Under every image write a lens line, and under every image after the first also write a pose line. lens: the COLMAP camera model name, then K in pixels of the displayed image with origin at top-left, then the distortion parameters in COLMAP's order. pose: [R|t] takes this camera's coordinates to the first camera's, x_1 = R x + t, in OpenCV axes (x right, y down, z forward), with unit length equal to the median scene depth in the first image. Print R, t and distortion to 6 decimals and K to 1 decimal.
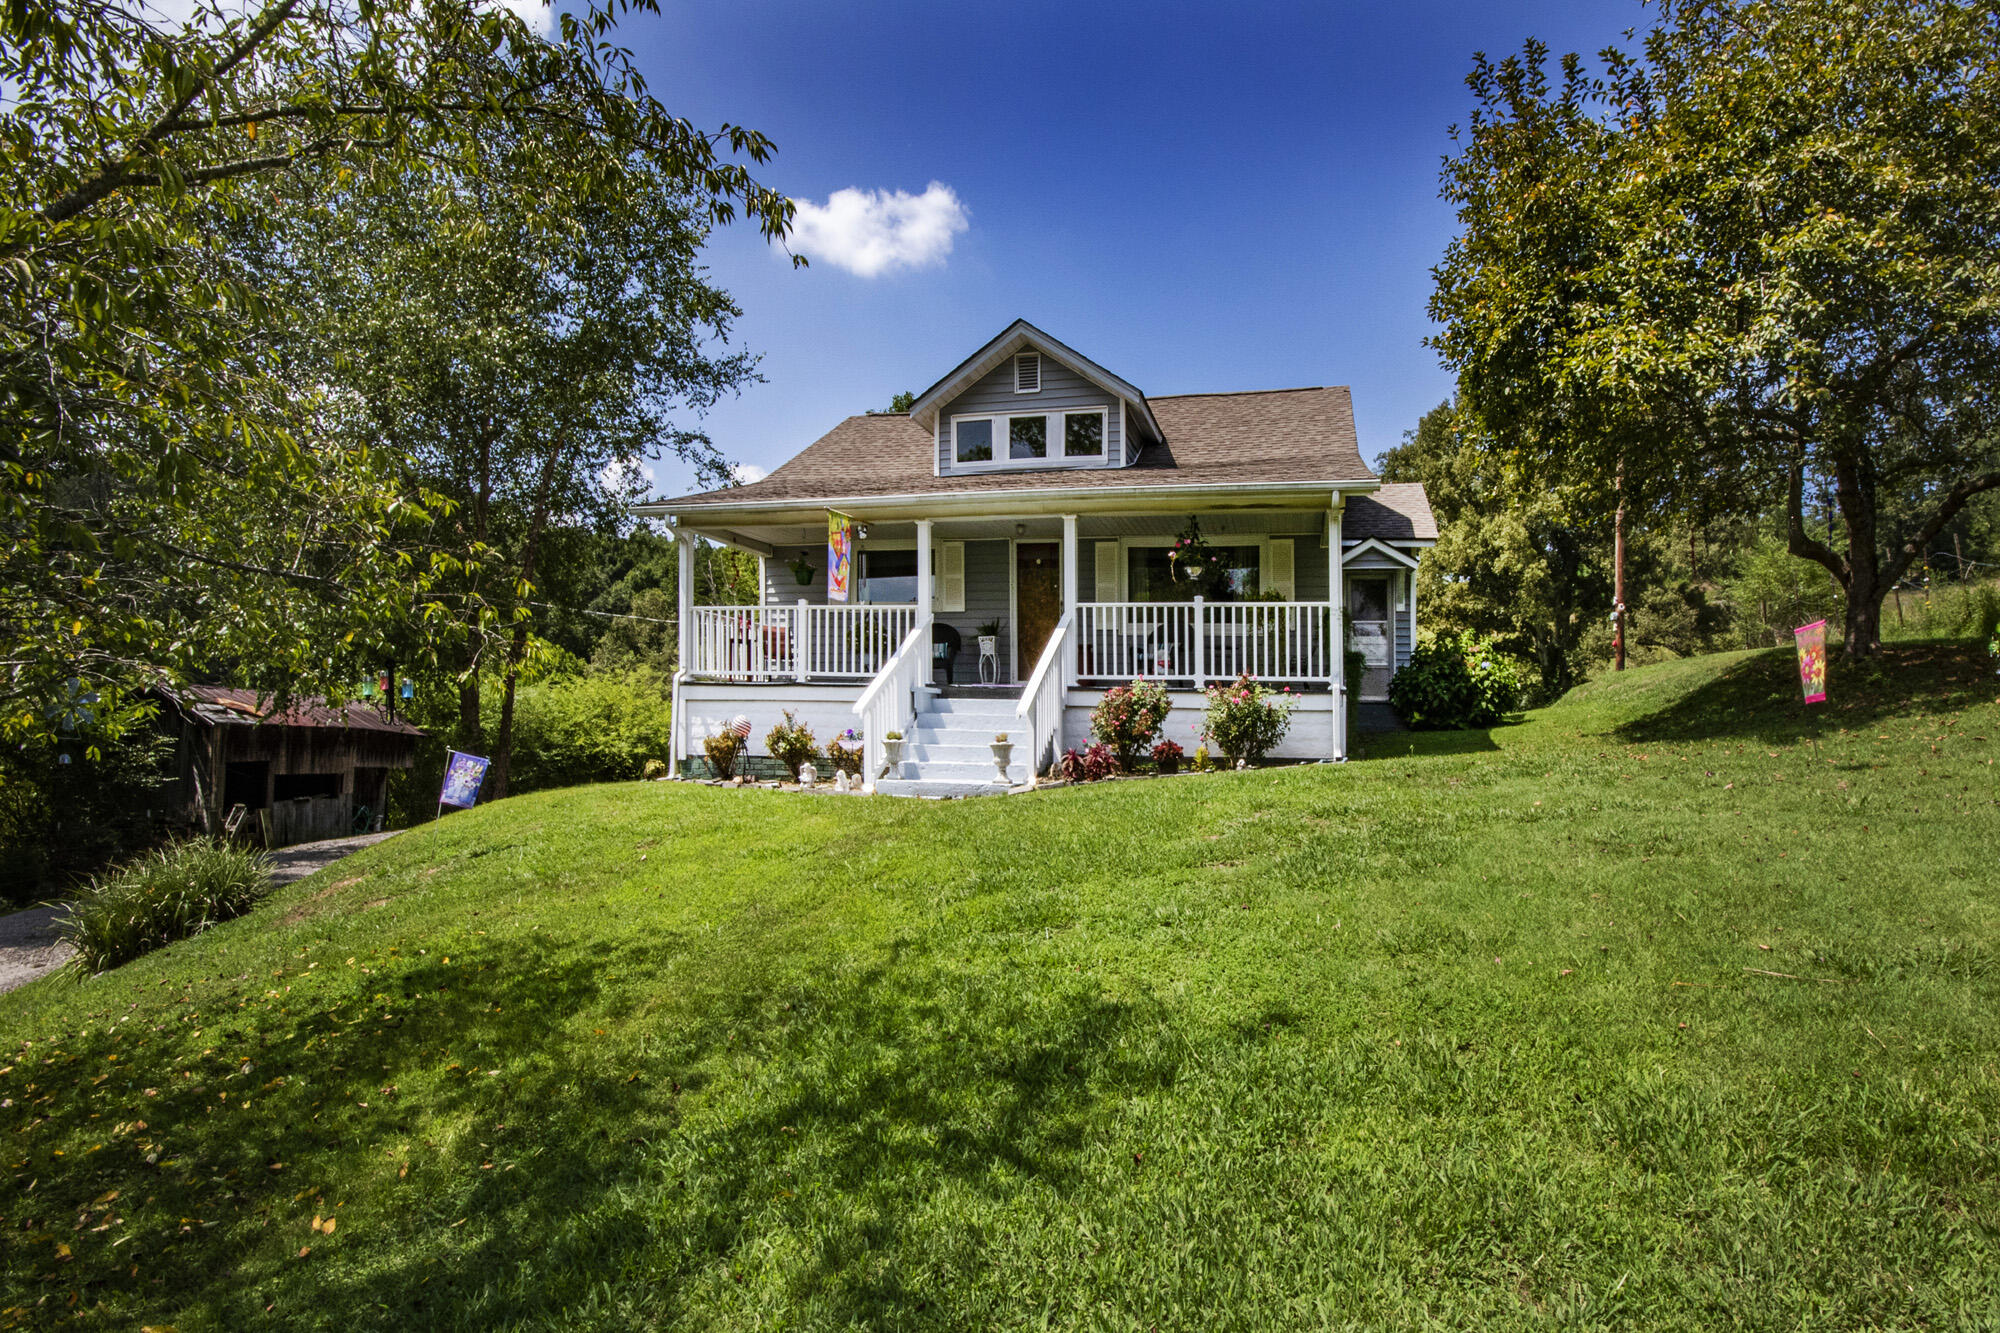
lens RADIAL K [[1058.0, 0, 1000.0], [0, 1058.0, 666.5], [0, 0, 1]] dist [-0.000230, -0.000362]
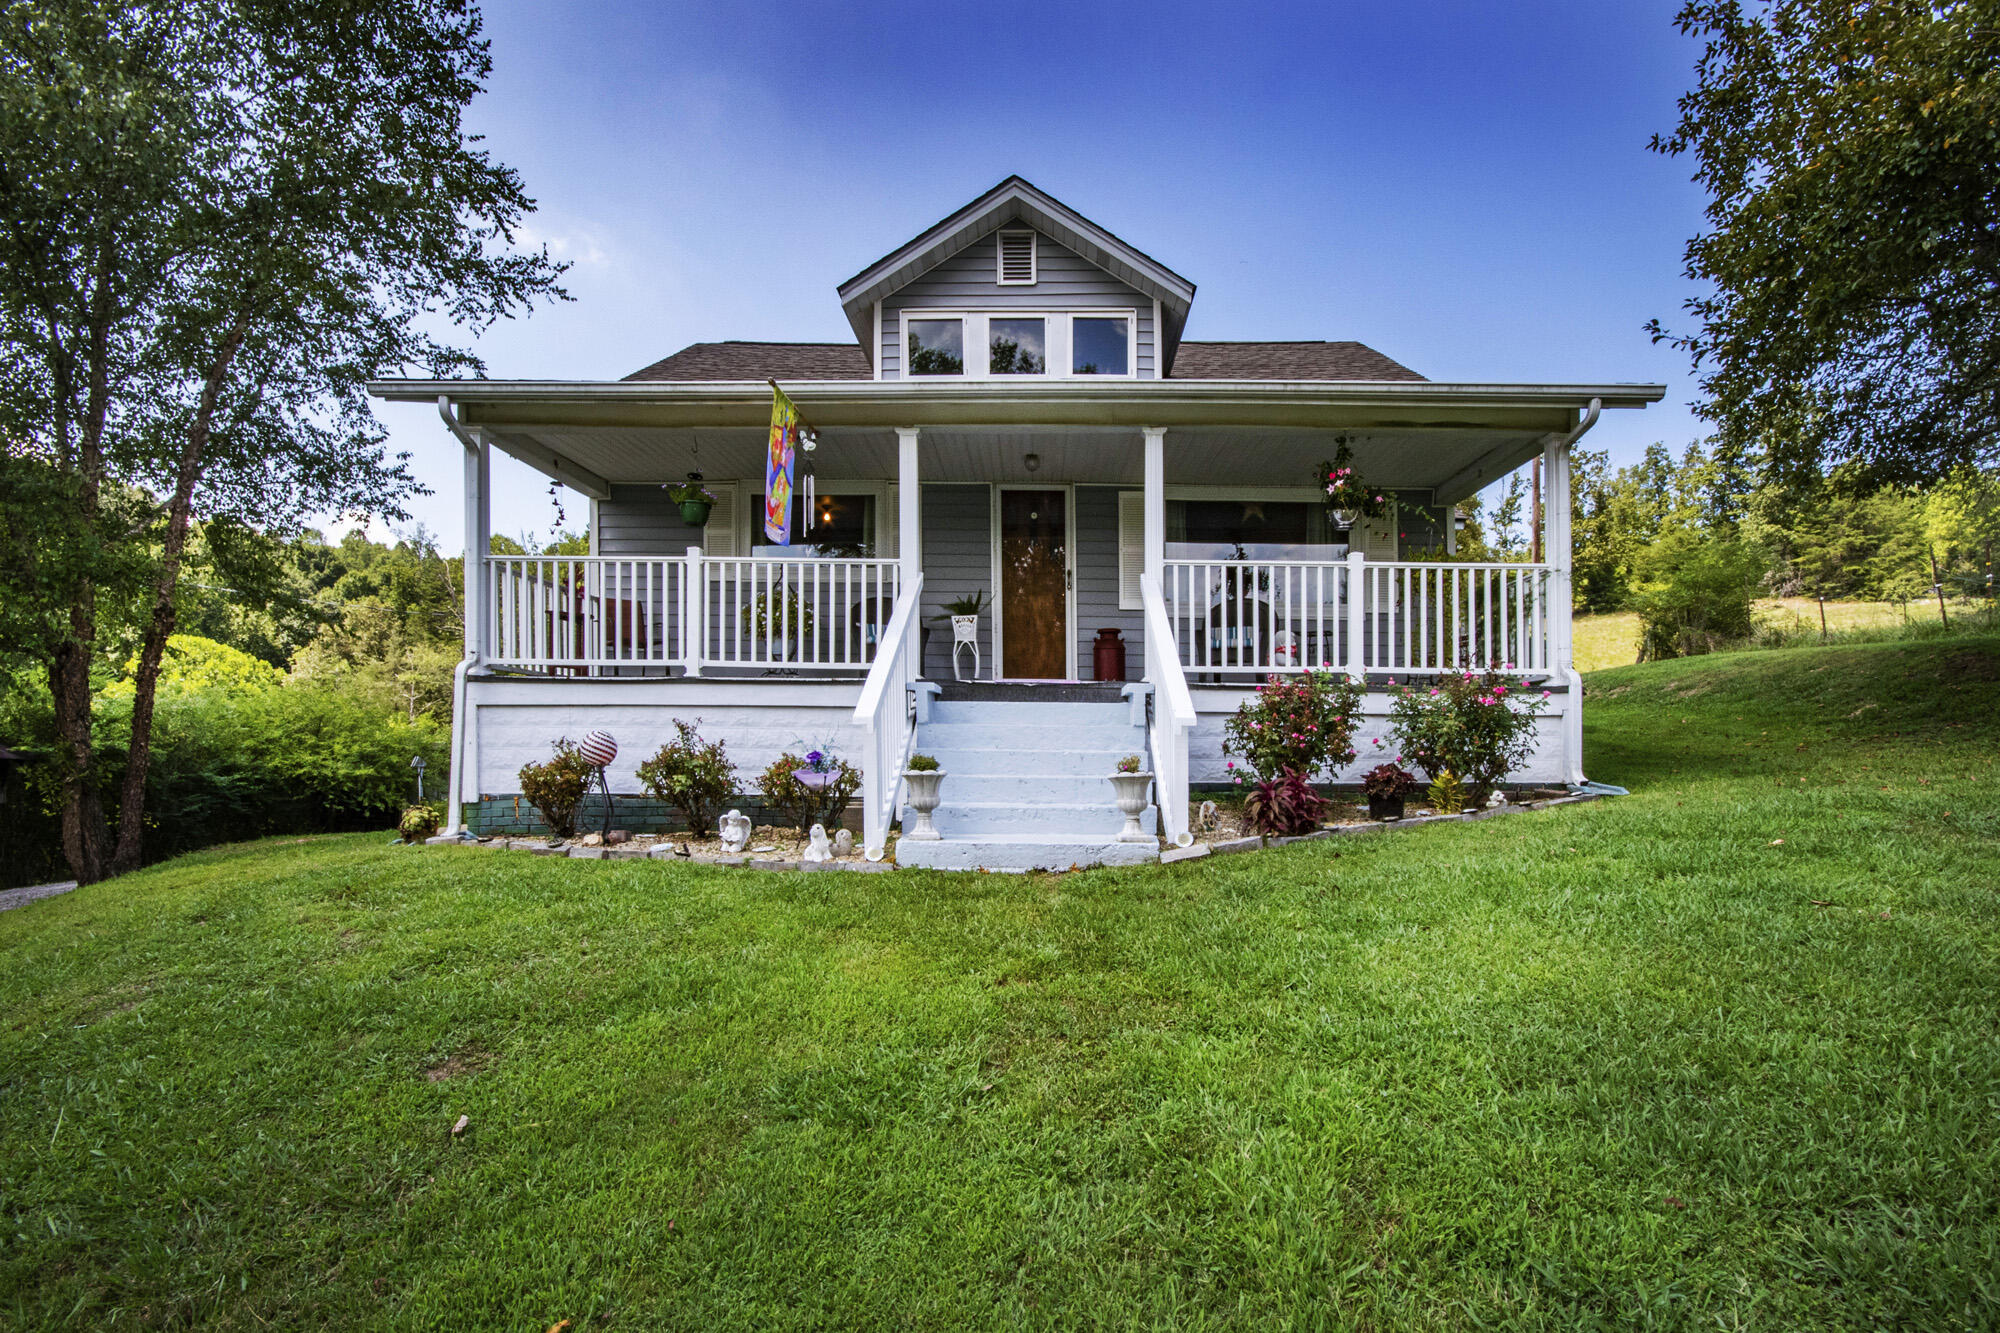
lens RADIAL K [[859.6, 0, 1002.7], [0, 859.6, 687.5], [0, 0, 1]] dist [-0.000241, -0.000074]
pose [[0.948518, 0.007403, 0.316636, -0.169952], [-0.008255, 0.999965, 0.001347, 0.018801], [-0.316615, -0.003891, 0.948546, 0.440148]]
